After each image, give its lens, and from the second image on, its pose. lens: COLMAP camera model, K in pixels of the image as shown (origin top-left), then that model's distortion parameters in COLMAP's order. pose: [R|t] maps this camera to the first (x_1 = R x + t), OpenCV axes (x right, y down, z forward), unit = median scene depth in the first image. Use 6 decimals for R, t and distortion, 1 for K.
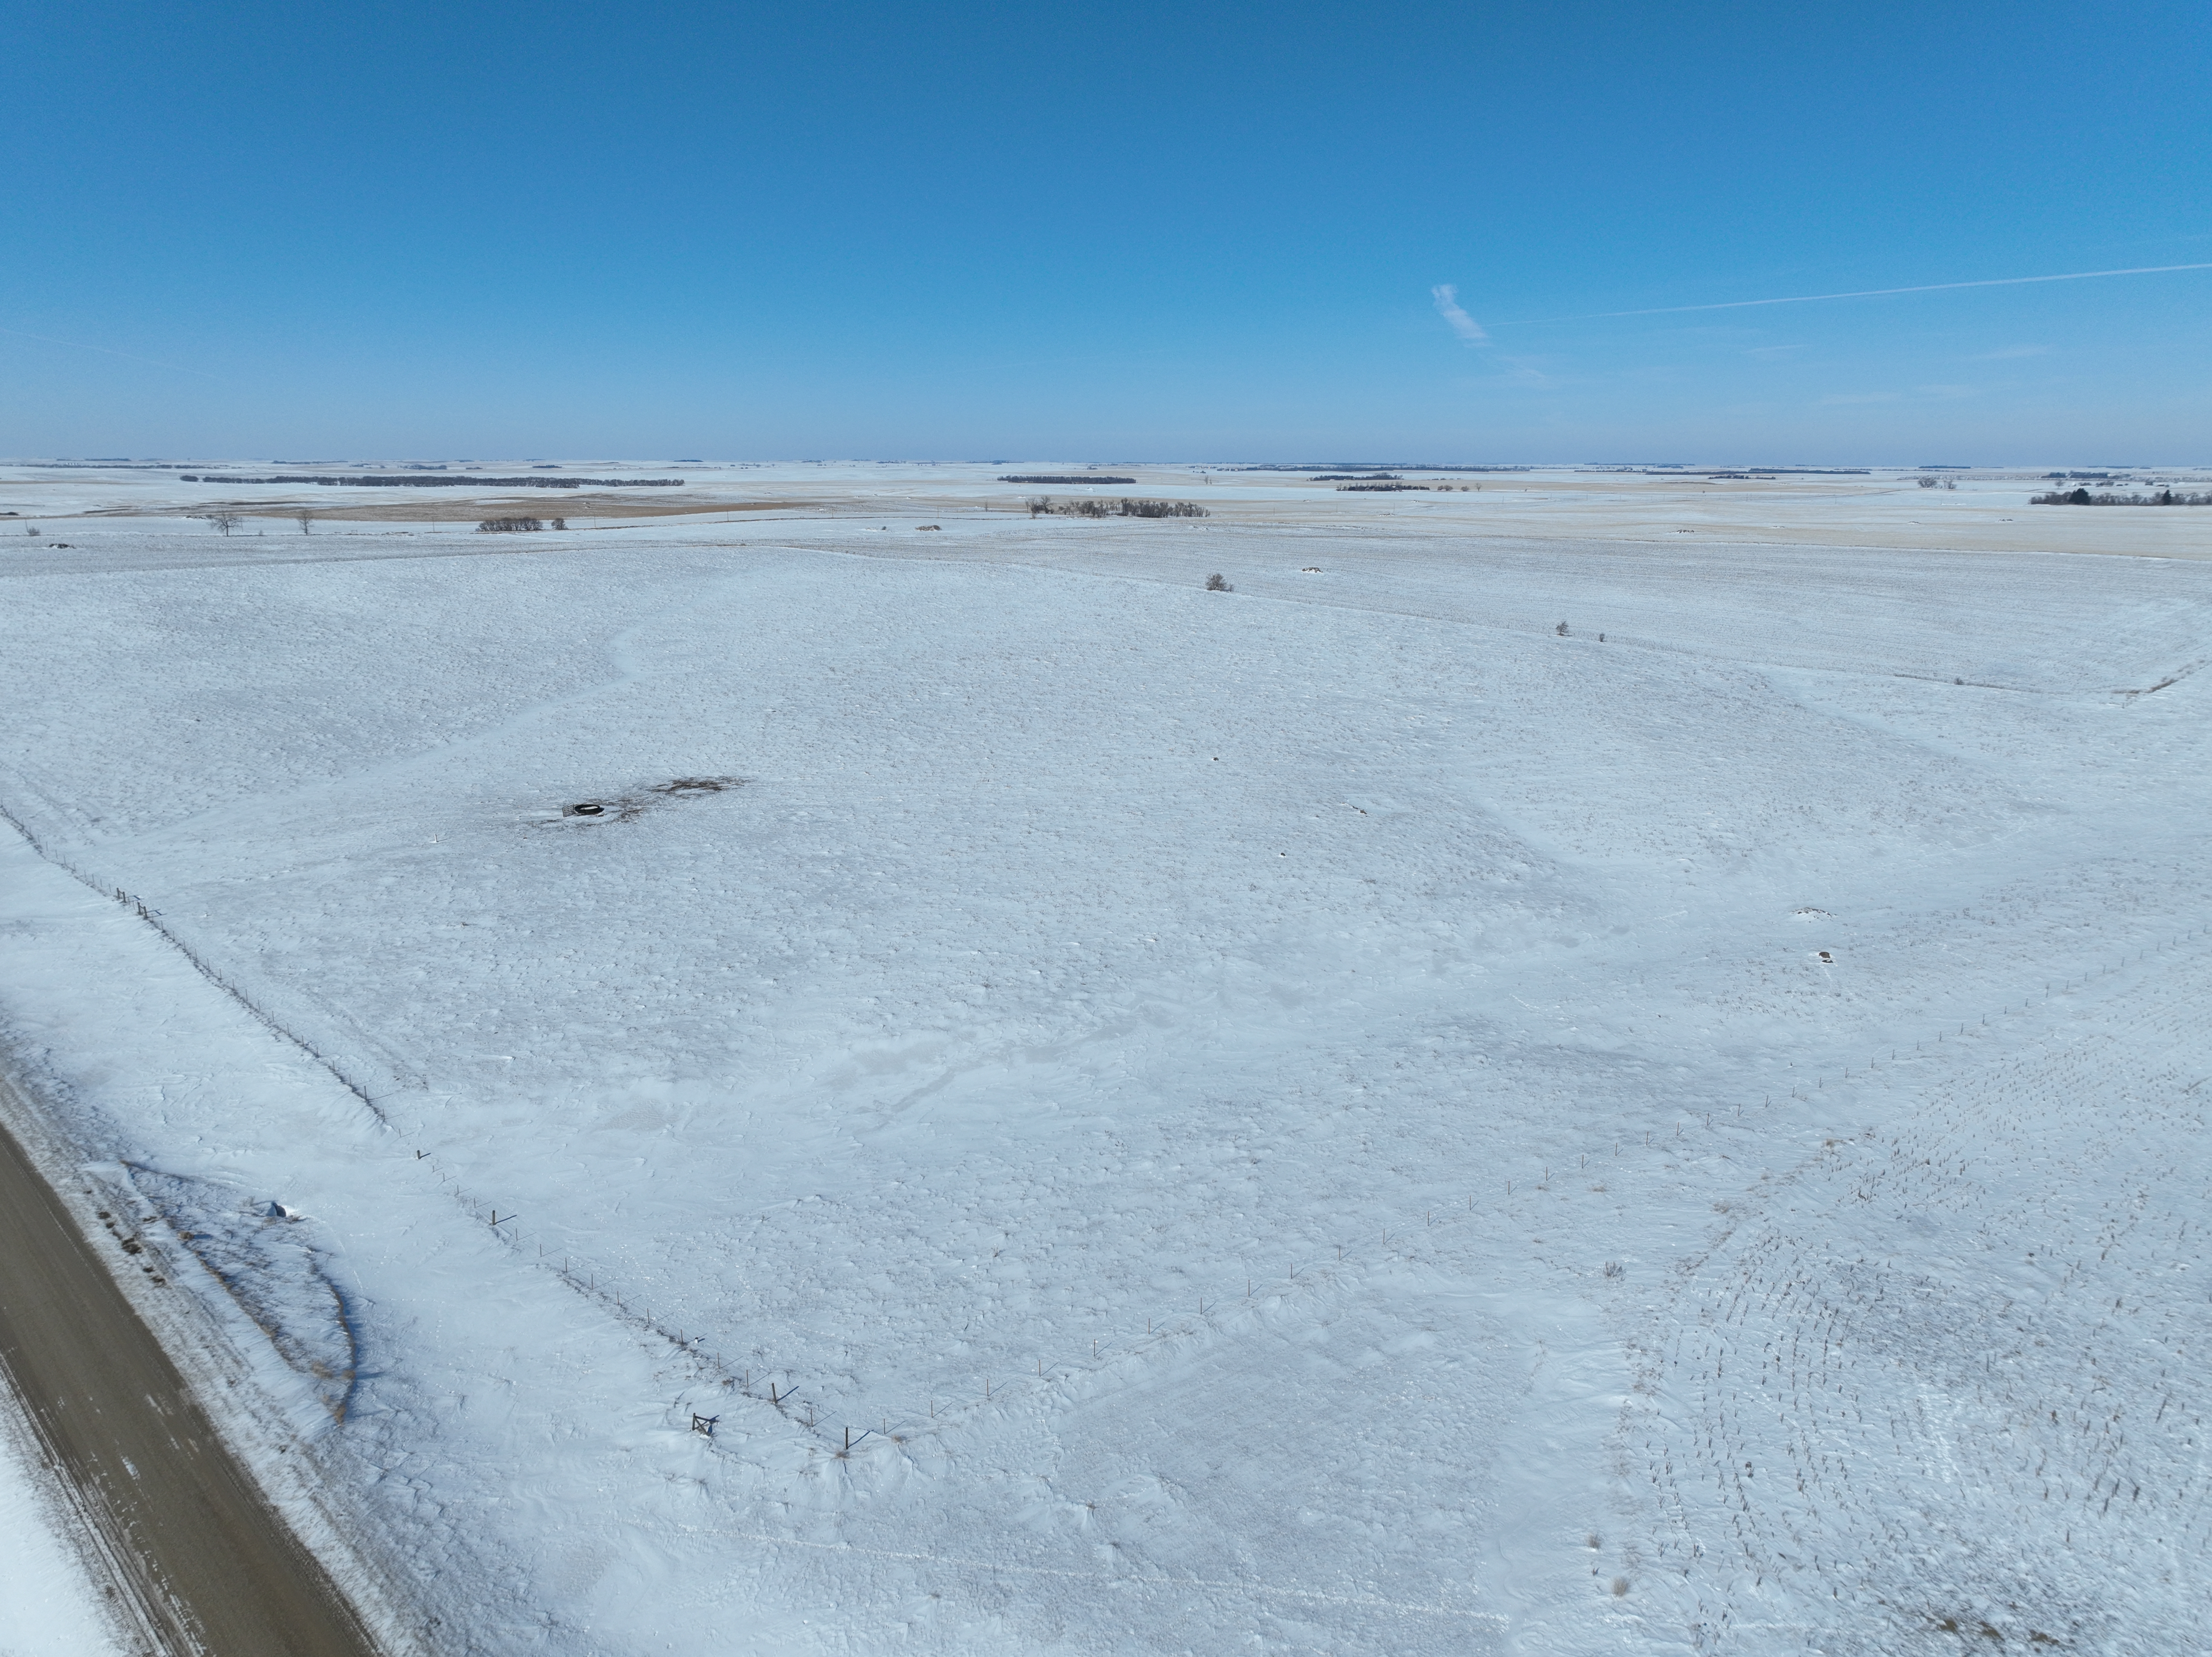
lens RADIAL K [[1582.3, 0, 1113.5], [0, 1582.3, 830.2], [0, 0, 1]] dist [0.009072, 0.002826]
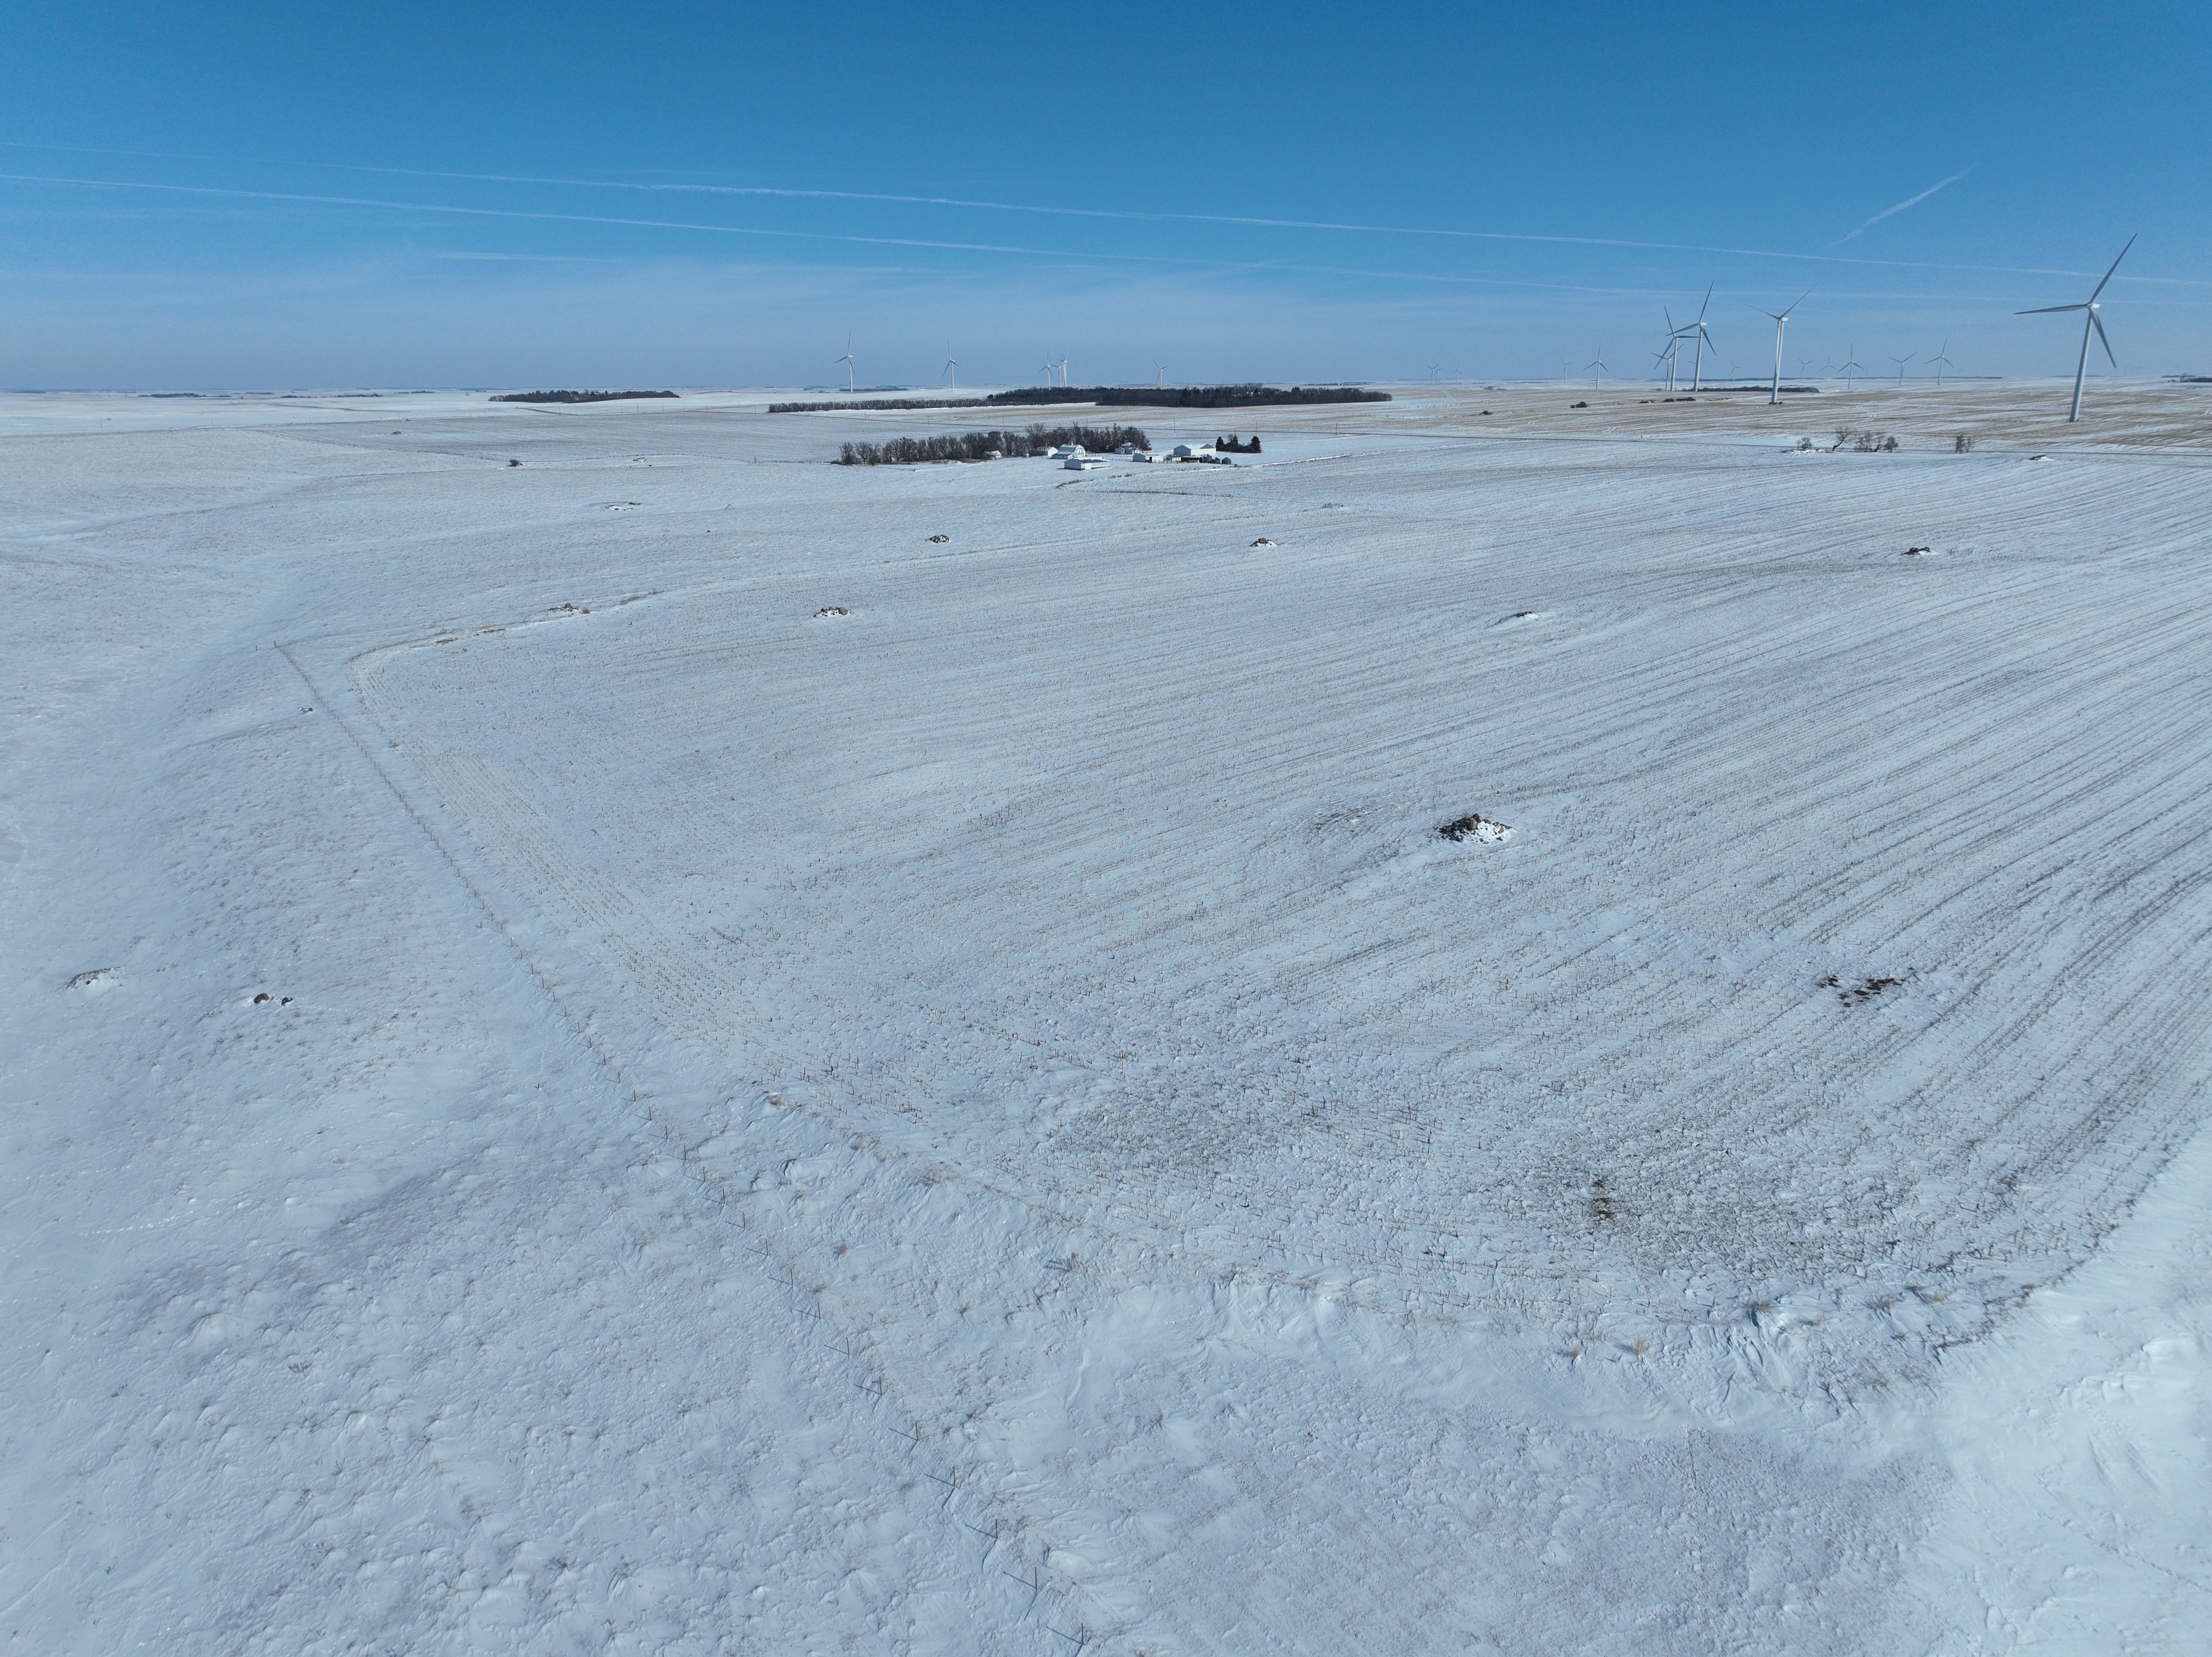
lens RADIAL K [[1581.5, 0, 1103.8], [0, 1581.5, 835.7], [0, 0, 1]] dist [0.009295, -0.005061]
pose [[0.019077, -0.281919, 0.959249, -0.390444], [0.235839, 0.933619, 0.269696, -0.153658], [-0.971605, 0.221084, 0.084298, 0.682622]]
